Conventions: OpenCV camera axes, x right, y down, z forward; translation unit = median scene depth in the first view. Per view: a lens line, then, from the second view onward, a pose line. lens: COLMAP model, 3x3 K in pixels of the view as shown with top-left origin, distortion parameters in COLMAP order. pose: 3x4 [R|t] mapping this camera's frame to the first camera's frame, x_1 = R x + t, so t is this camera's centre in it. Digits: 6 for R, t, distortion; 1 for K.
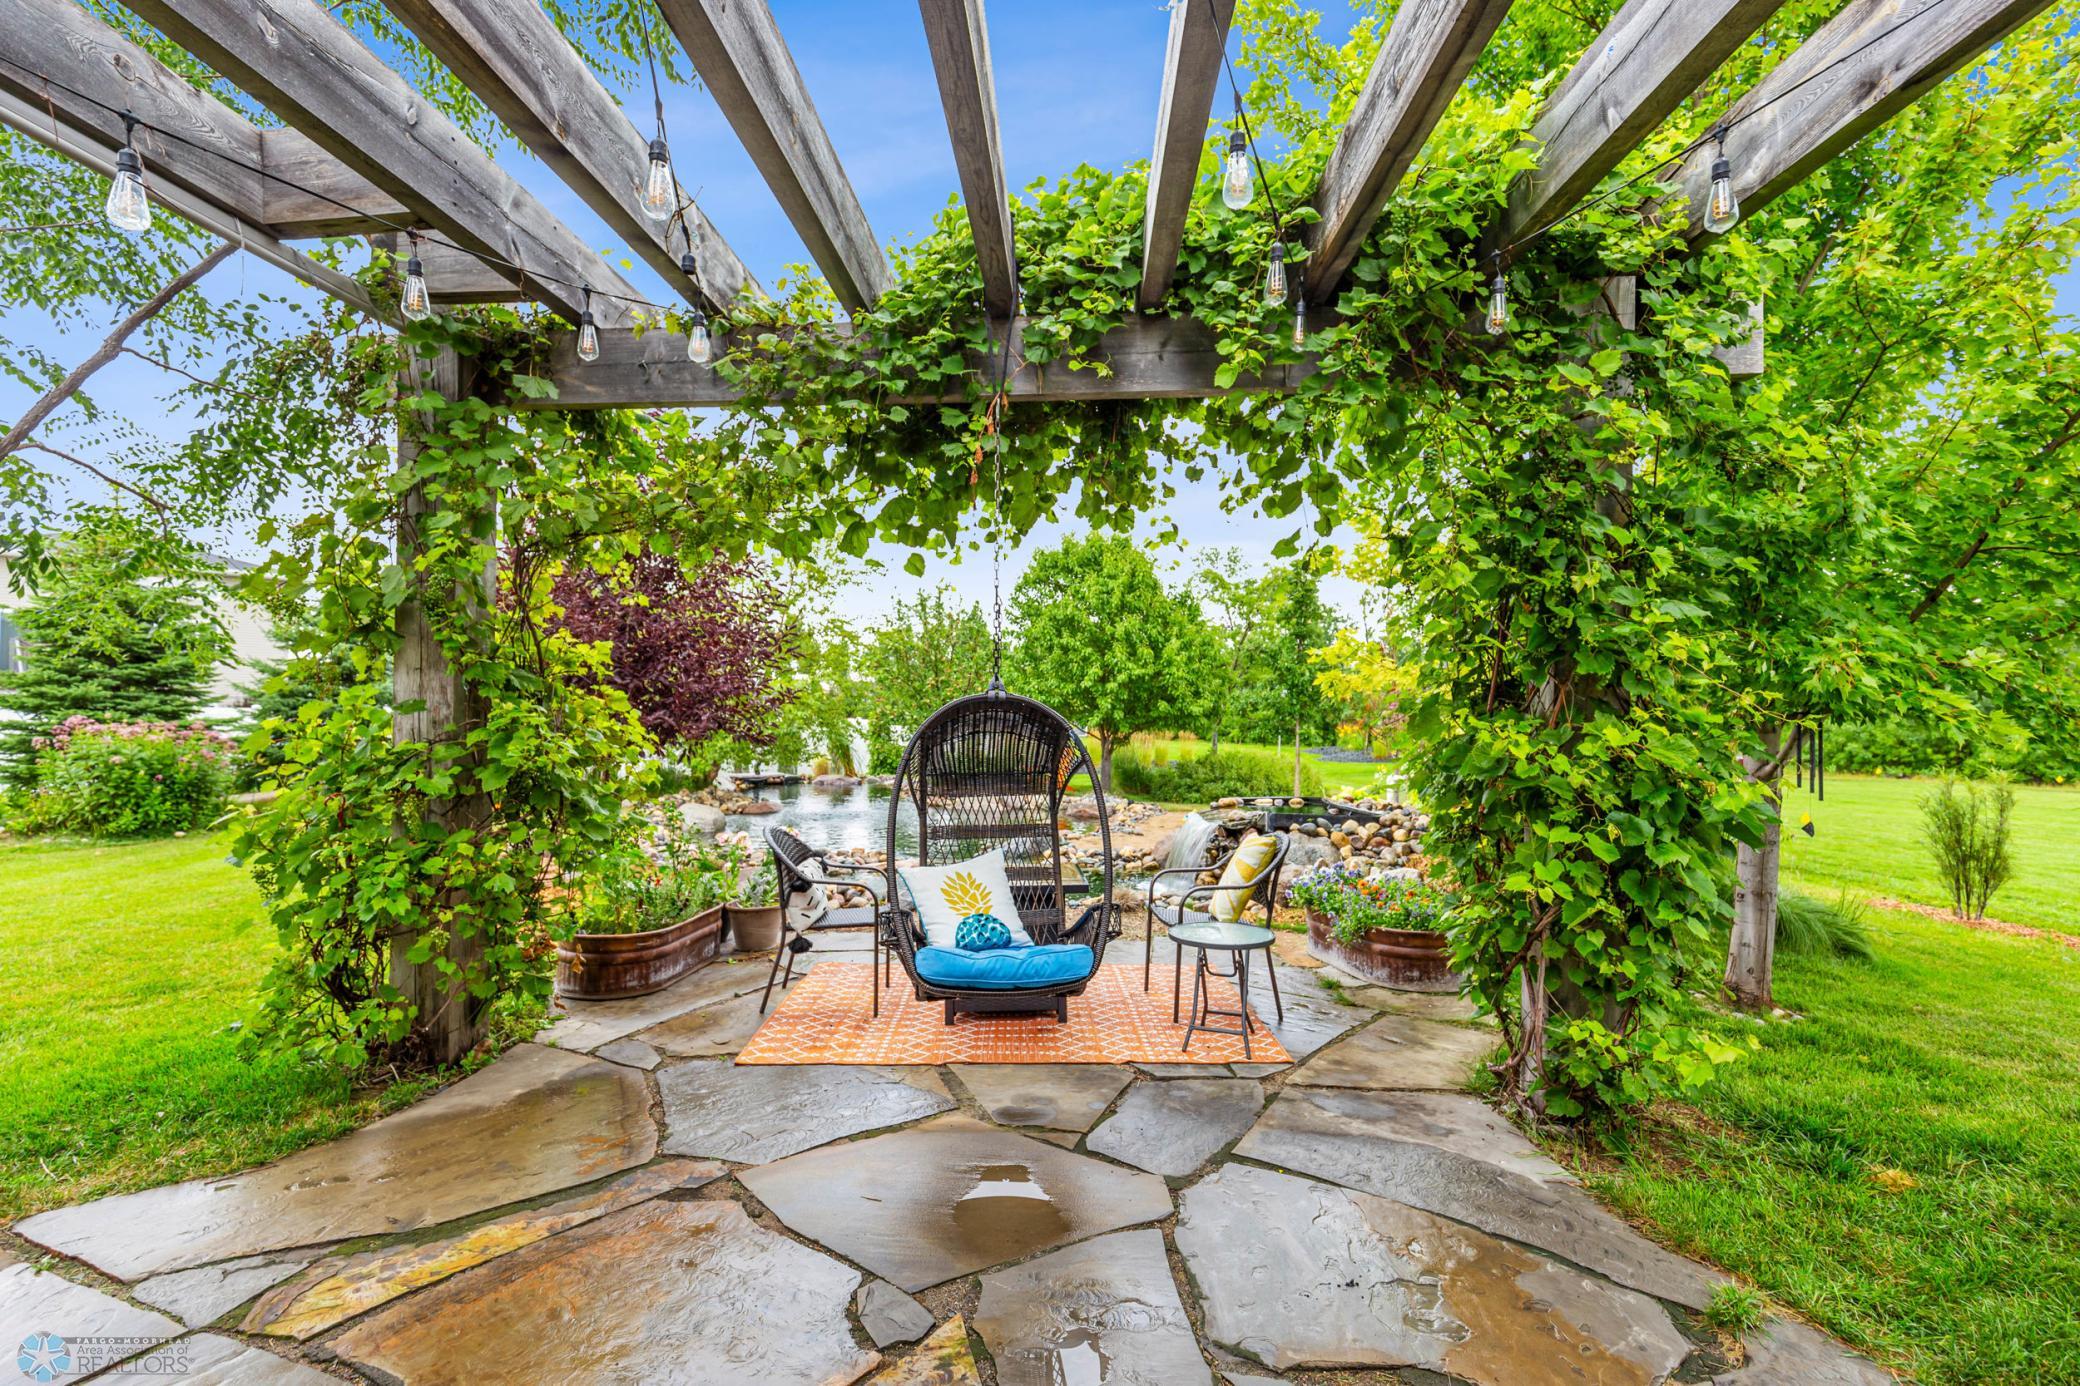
lens RADIAL K [[938.1, 0, 1035.7], [0, 938.1, 638.8], [0, 0, 1]] dist [0.001827, -0.000195]
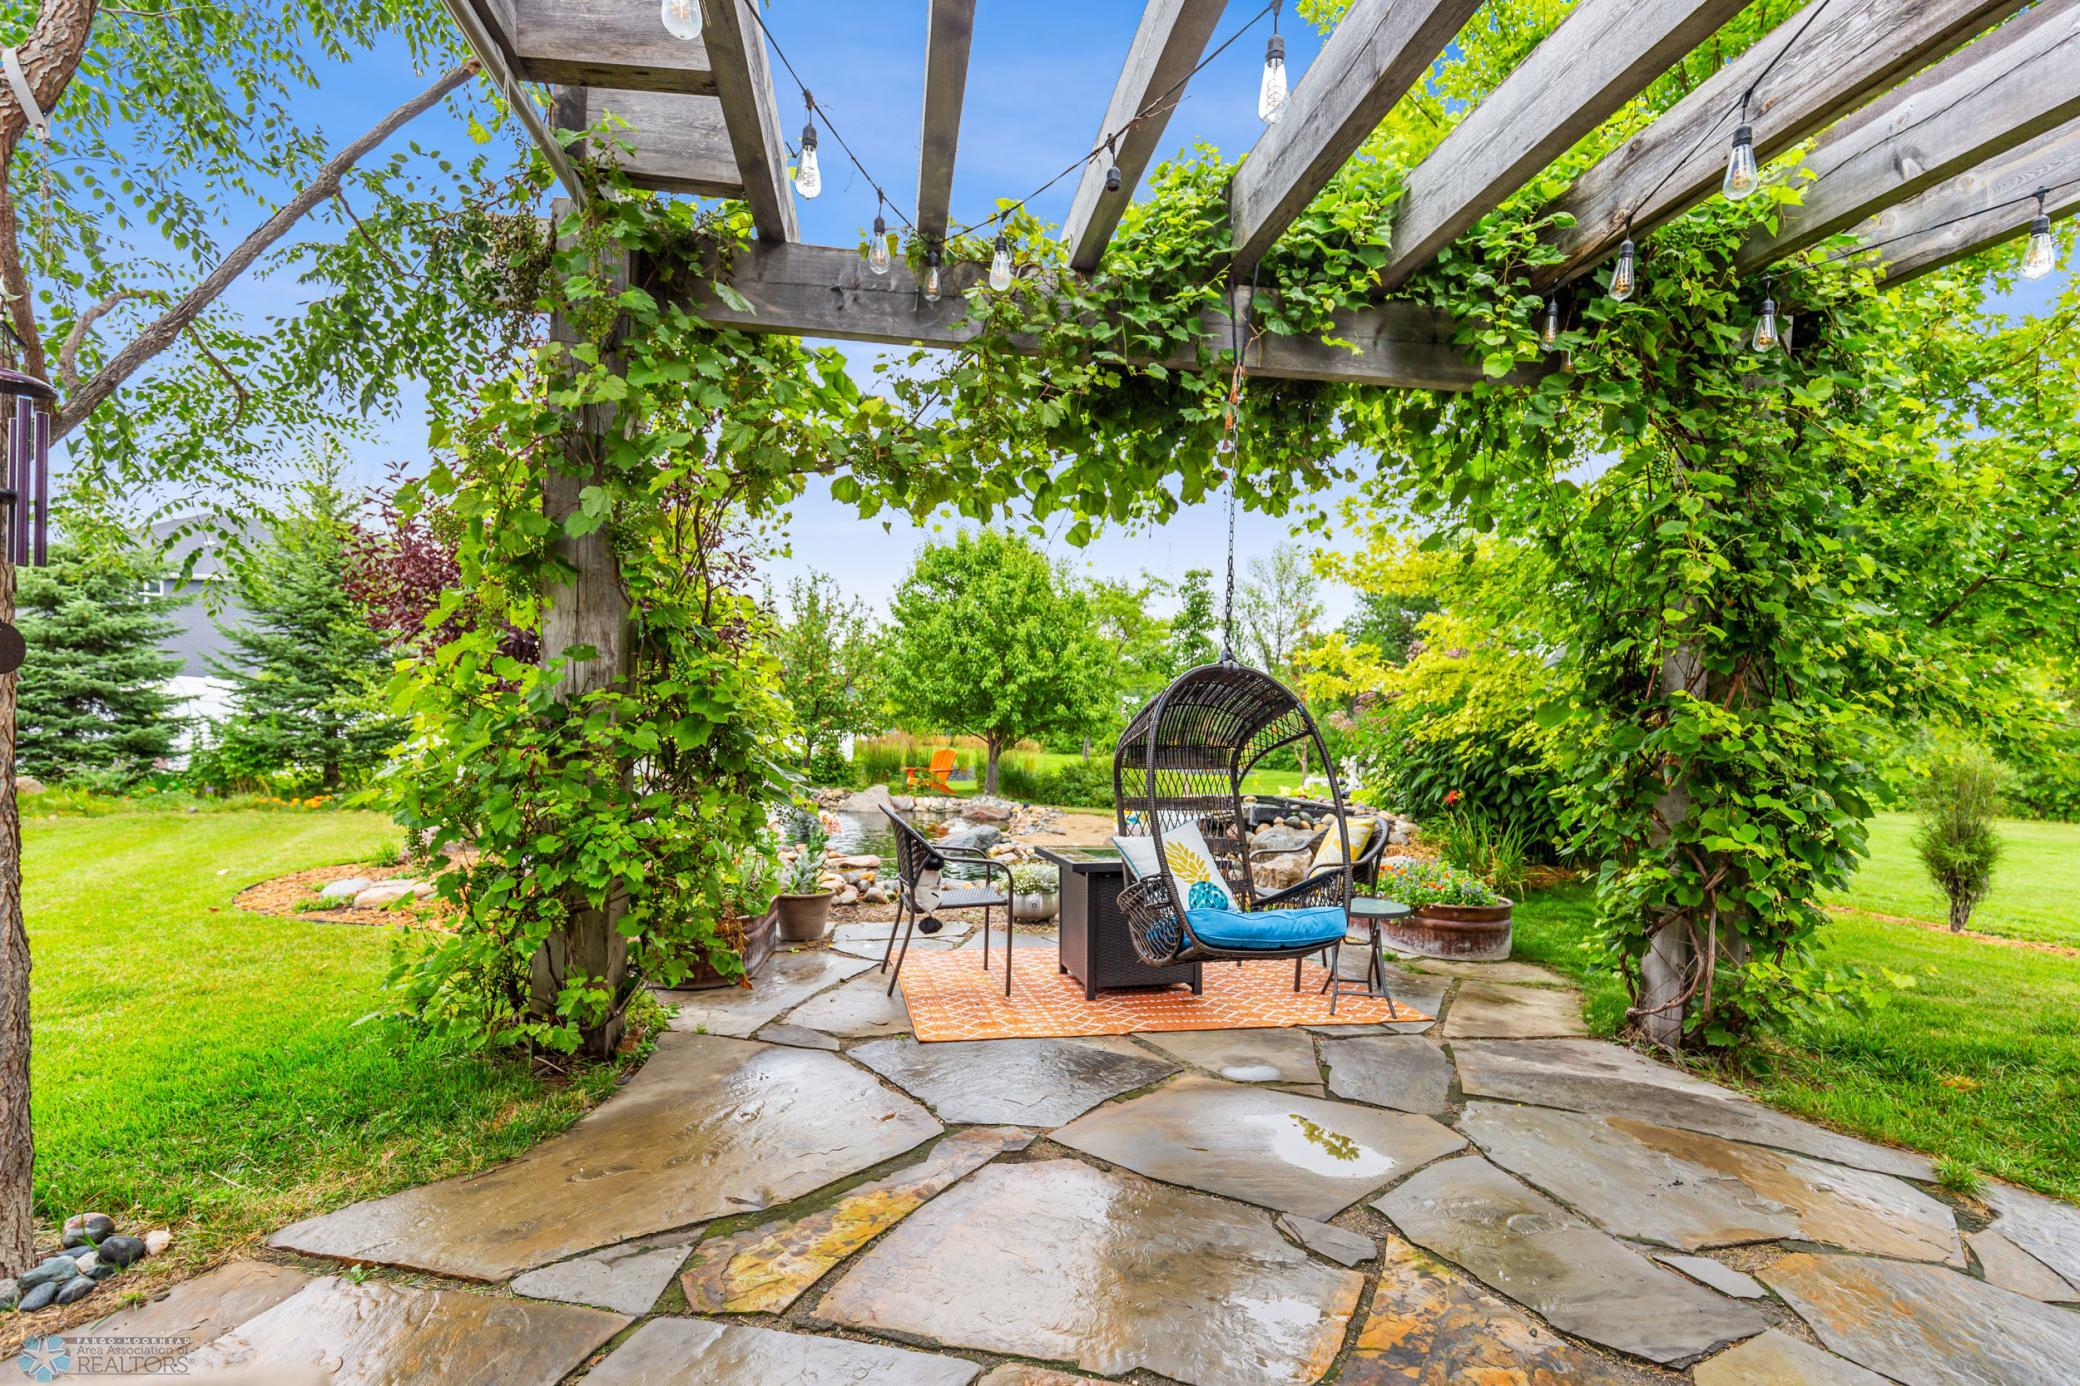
lens RADIAL K [[958.2, 0, 1040.0], [0, 958.2, 693.0], [0, 0, 1]] dist [0.002300, -0.000255]
pose [[0.977204, 0.034918, 0.209413, -0.417026], [-0.044644, 0.998124, 0.041898, 0.050861], [-0.207558, -0.050292, 0.976929, 0.036235]]
